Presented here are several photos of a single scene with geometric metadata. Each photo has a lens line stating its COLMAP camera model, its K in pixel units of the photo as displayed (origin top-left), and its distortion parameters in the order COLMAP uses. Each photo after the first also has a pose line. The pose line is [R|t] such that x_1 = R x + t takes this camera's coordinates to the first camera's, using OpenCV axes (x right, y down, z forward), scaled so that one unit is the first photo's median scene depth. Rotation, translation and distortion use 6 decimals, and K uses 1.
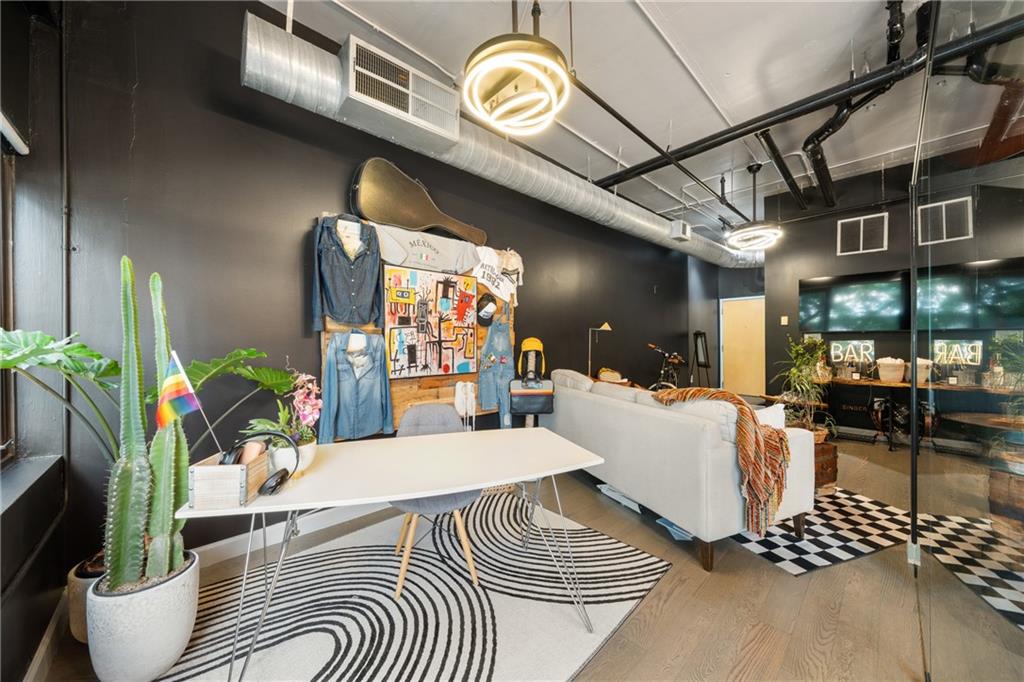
lens RADIAL K [[357.9, 0, 512.0], [0, 357.9, 341.0], [0, 0, 1]] dist [-0.000069, -0.000033]
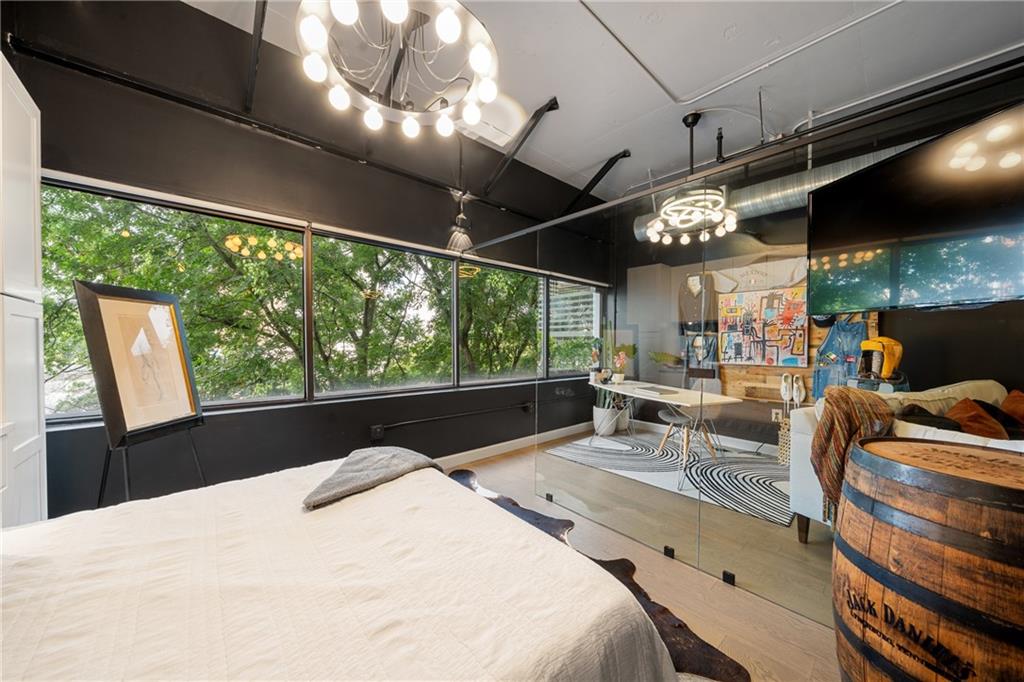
lens RADIAL K [[359.4, 0, 506.6], [0, 359.4, 349.1], [0, 0, 1]] dist [-0.000400, -0.000012]
pose [[-0.029620, 0.024308, -0.999266, 1.394973], [0.000424, 0.999704, 0.024306, -0.001507], [0.999561, 0.000297, -0.029622, 0.074593]]
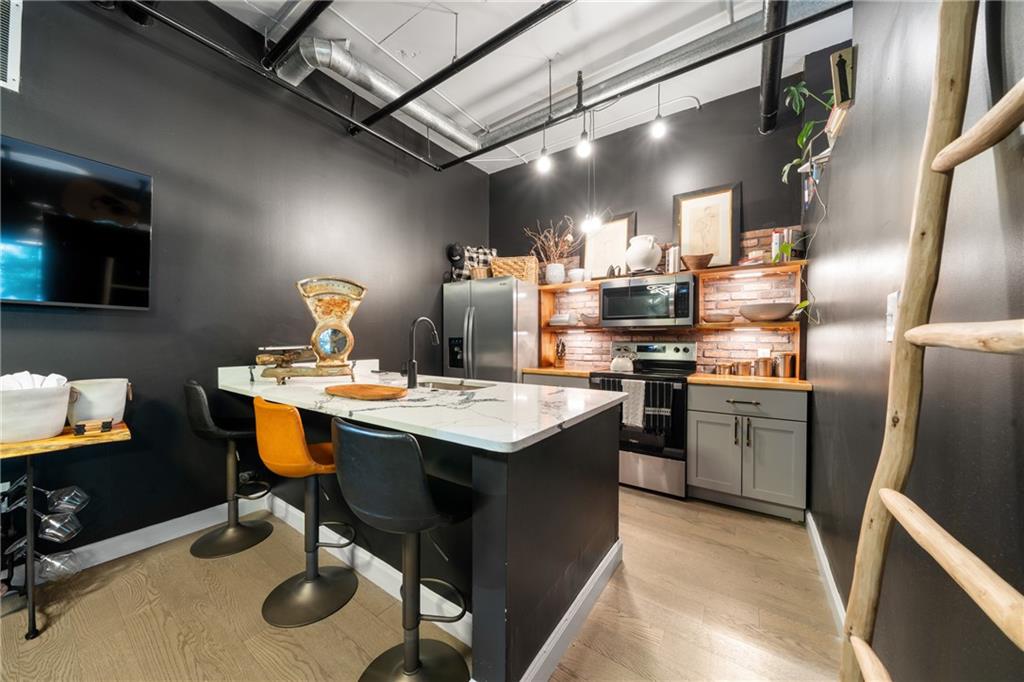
lens RADIAL K [[351.3, 0, 512.0], [0, 351.3, 341.0], [0, 0, 1]] dist [-0.001047, -0.000093]
pose [[-0.210285, 0.006720, 0.977617, 1.018673], [-0.003467, 0.999965, -0.007620, 0.023826], [-0.977634, -0.004991, -0.210255, 1.002032]]
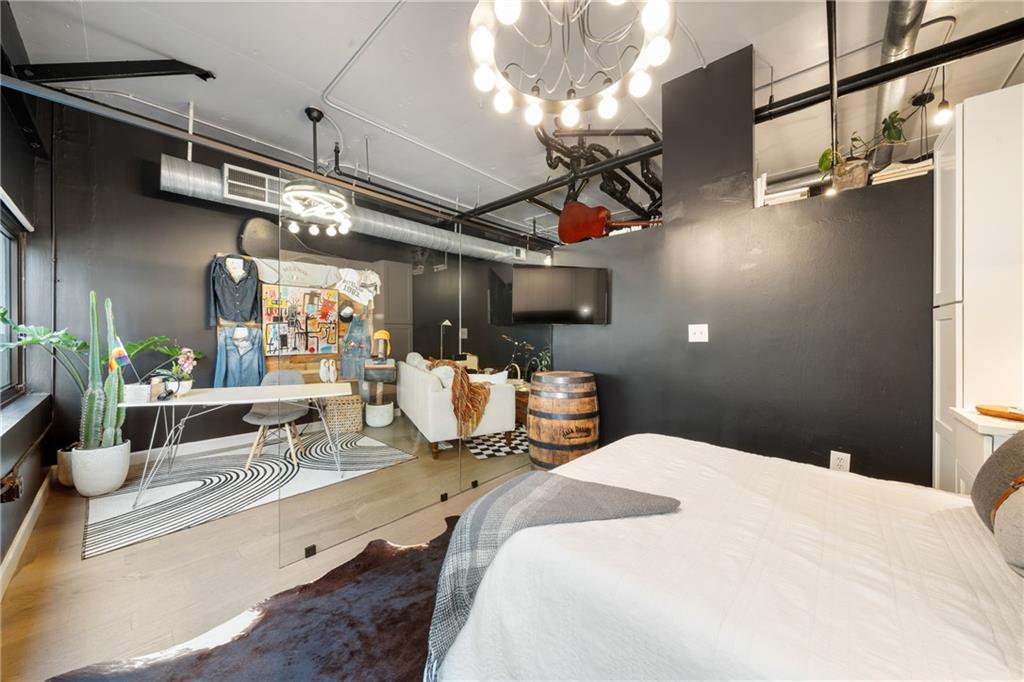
lens RADIAL K [[354.6, 0, 511.4], [0, 354.6, 331.4], [0, 0, 1]] dist [0.000580, -0.000015]
pose [[0.996784, 0.006667, 0.079861, 0.643445], [-0.006560, 0.999977, -0.001598, -0.007890], [-0.079870, 0.001068, 0.996805, -0.680403]]
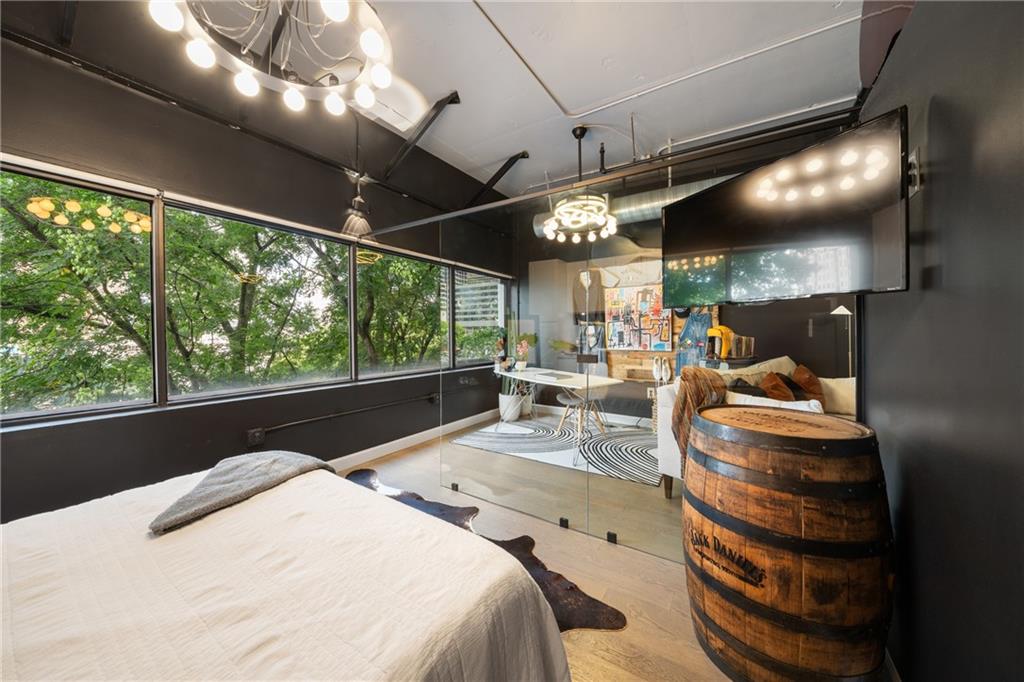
lens RADIAL K [[359.7, 0, 514.5], [0, 359.7, 334.0], [0, 0, 1]] dist [-0.002165, -0.000176]
pose [[0.241212, 0.010189, -0.970419, 1.413707], [0.007688, 0.999893, 0.012409, -0.002732], [0.970442, -0.010454, 0.241108, 0.091037]]
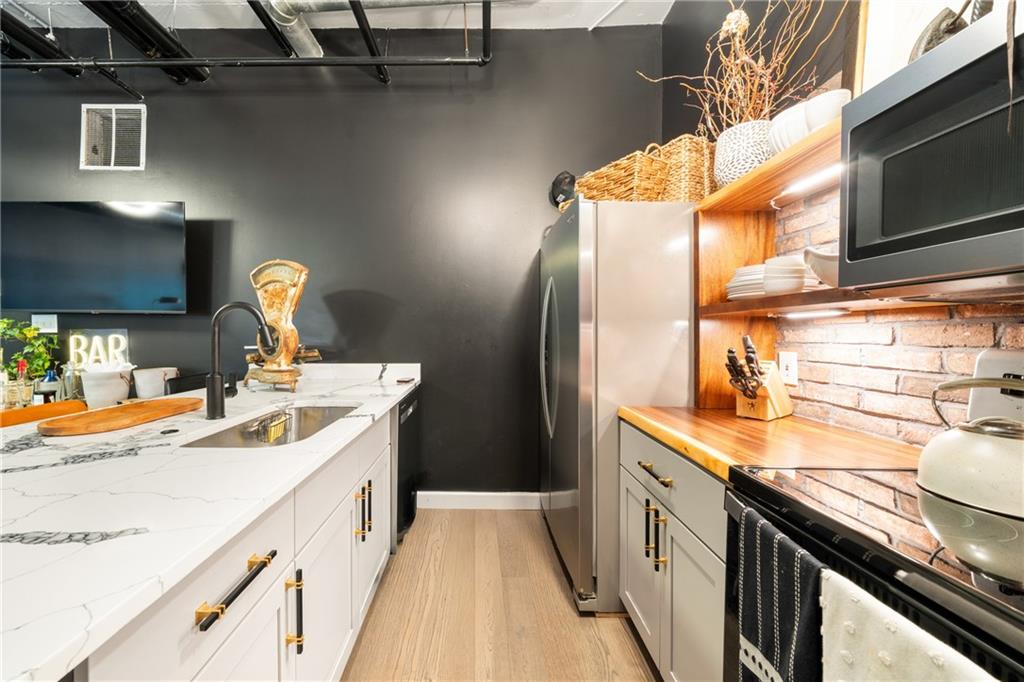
lens RADIAL K [[361.7, 0, 475.3], [0, 361.7, 335.7], [0, 0, 1]] dist [-0.001752, -0.000159]
pose [[0.693557, 0.009338, 0.720341, 1.795469], [-0.011505, 0.999932, -0.001885, 0.005314], [-0.720310, -0.006980, 0.693618, 0.392928]]
